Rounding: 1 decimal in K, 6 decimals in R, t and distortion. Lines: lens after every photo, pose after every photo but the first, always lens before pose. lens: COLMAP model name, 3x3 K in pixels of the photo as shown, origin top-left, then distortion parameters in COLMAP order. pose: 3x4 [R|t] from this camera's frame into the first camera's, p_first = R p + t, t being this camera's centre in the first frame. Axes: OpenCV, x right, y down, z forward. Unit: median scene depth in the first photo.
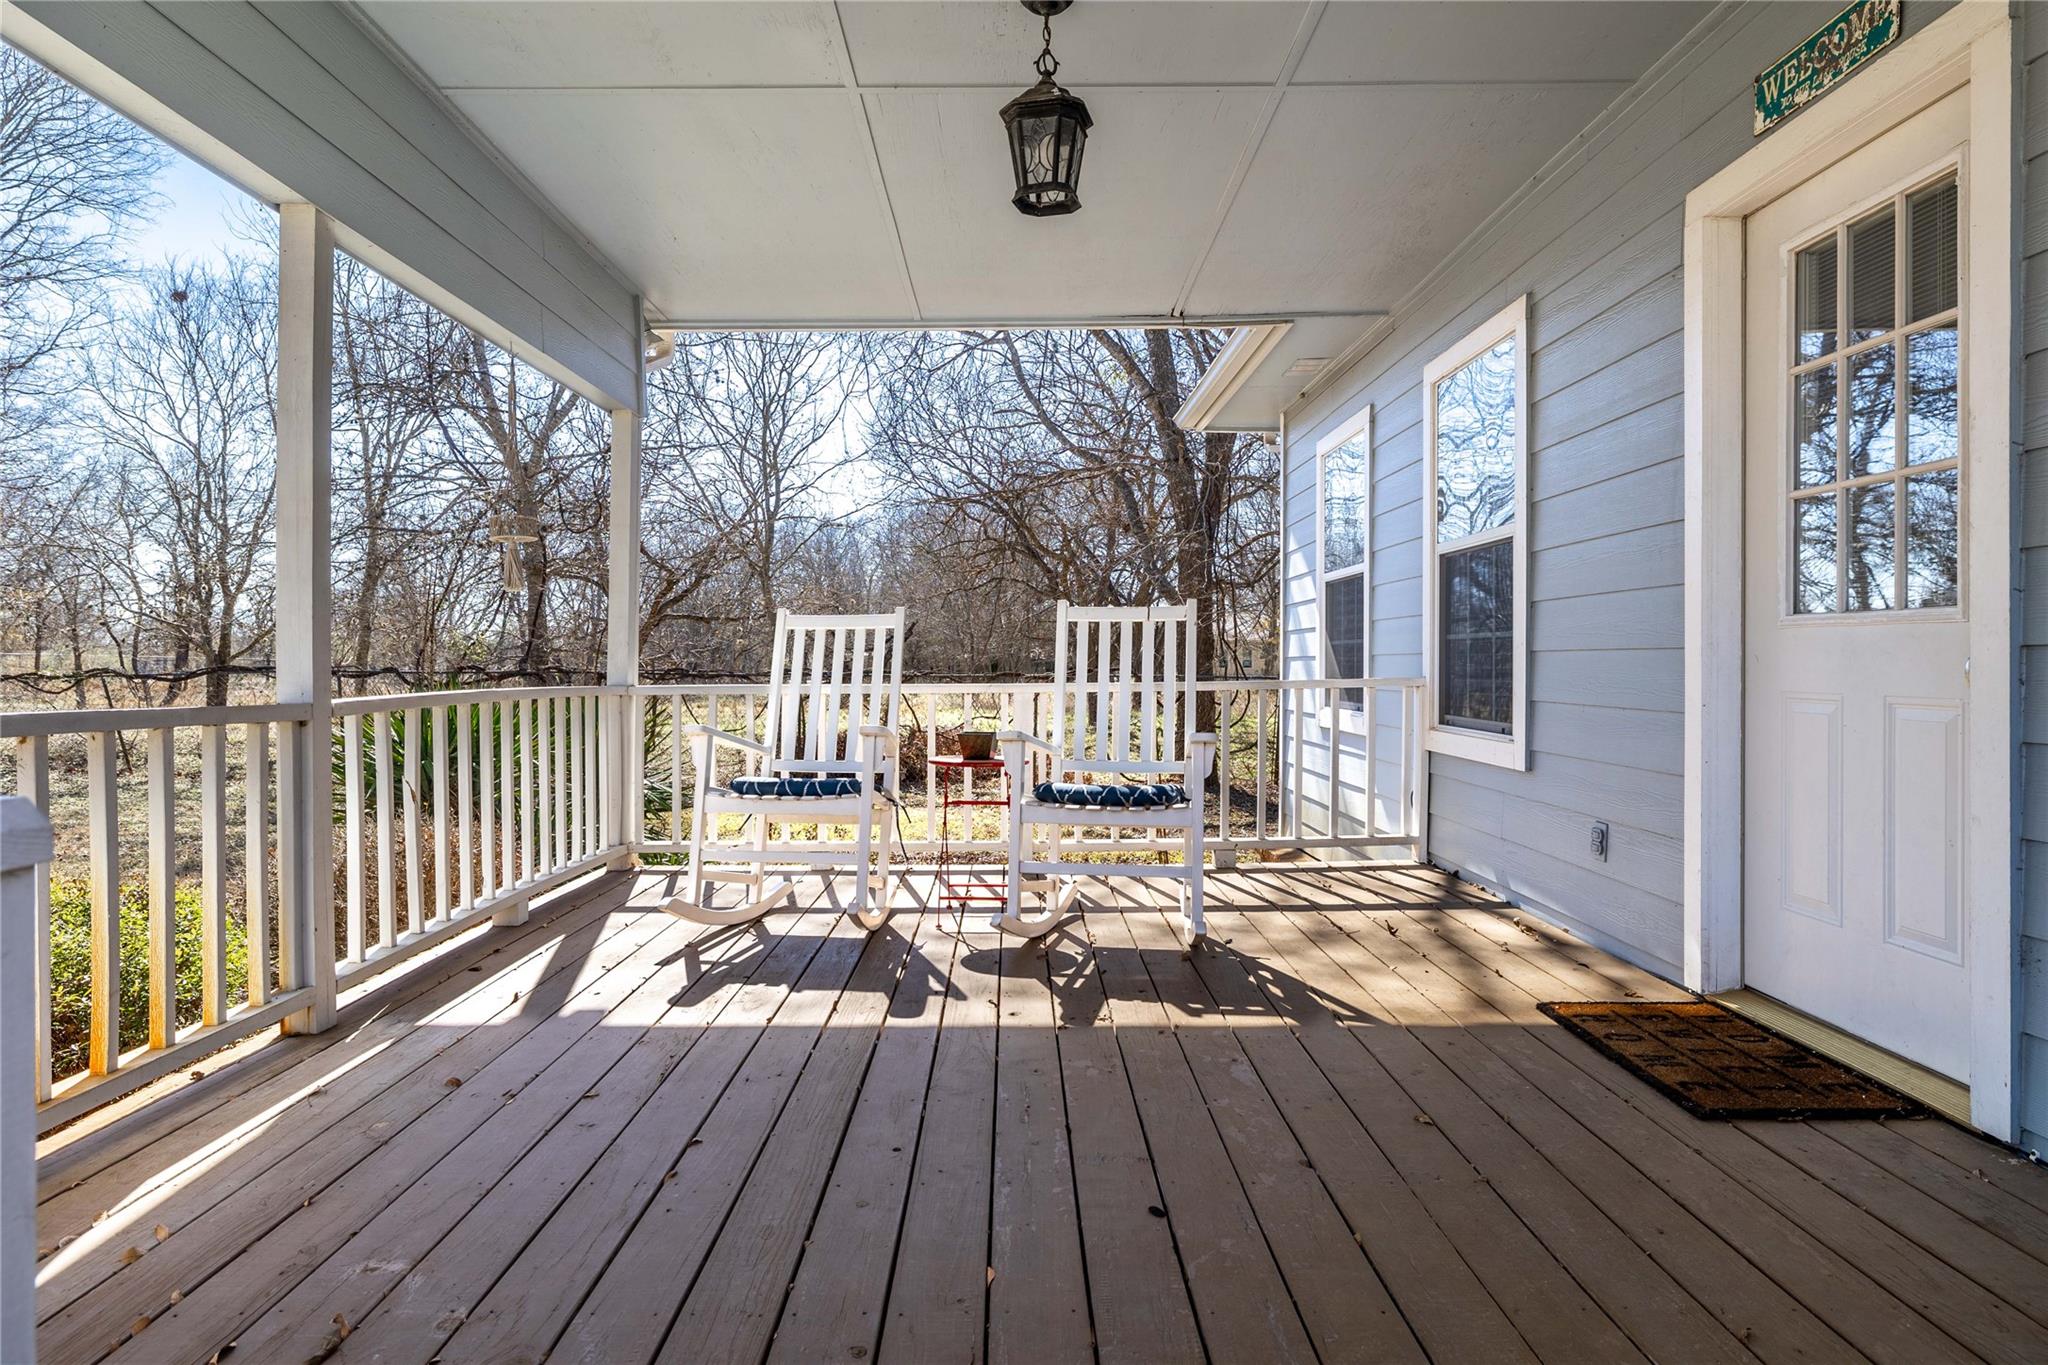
lens RADIAL K [[1226.2, 0, 1022.1], [0, 1226.2, 680.4], [0, 0, 1]] dist [0.001947, 0.001234]
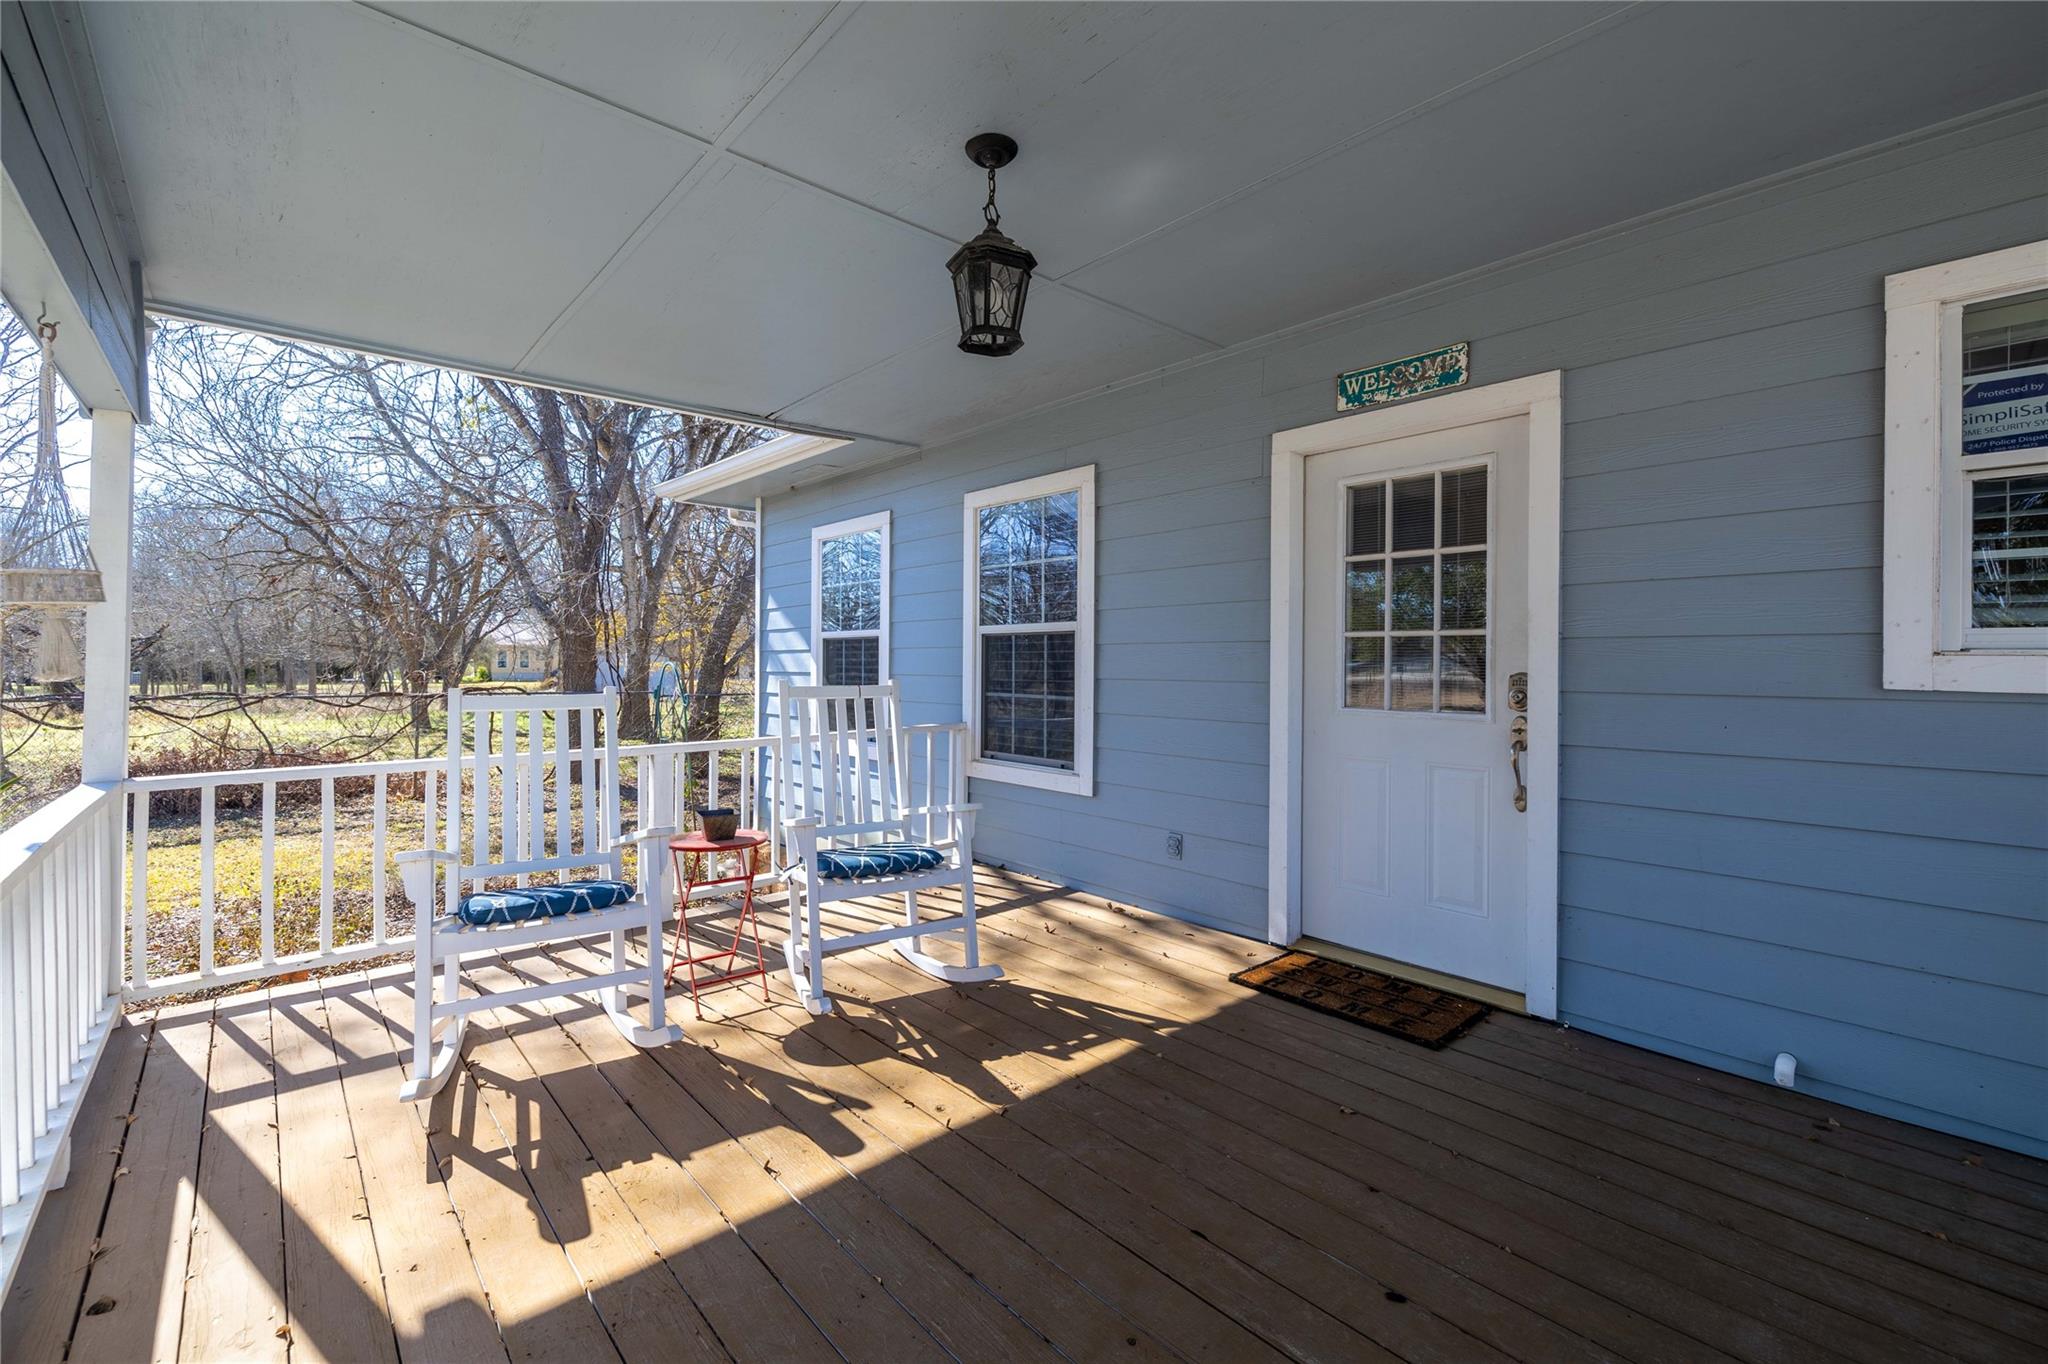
lens RADIAL K [[867.6, 0, 1023.4], [0, 867.6, 668.8], [0, 0, 1]] dist [0.004758, 0.000331]
pose [[0.747378, -0.002390, 0.664395, -0.453381], [0.005779, 0.999979, -0.002903, -0.101332], [-0.664374, 0.006009, 0.747376, 0.411228]]
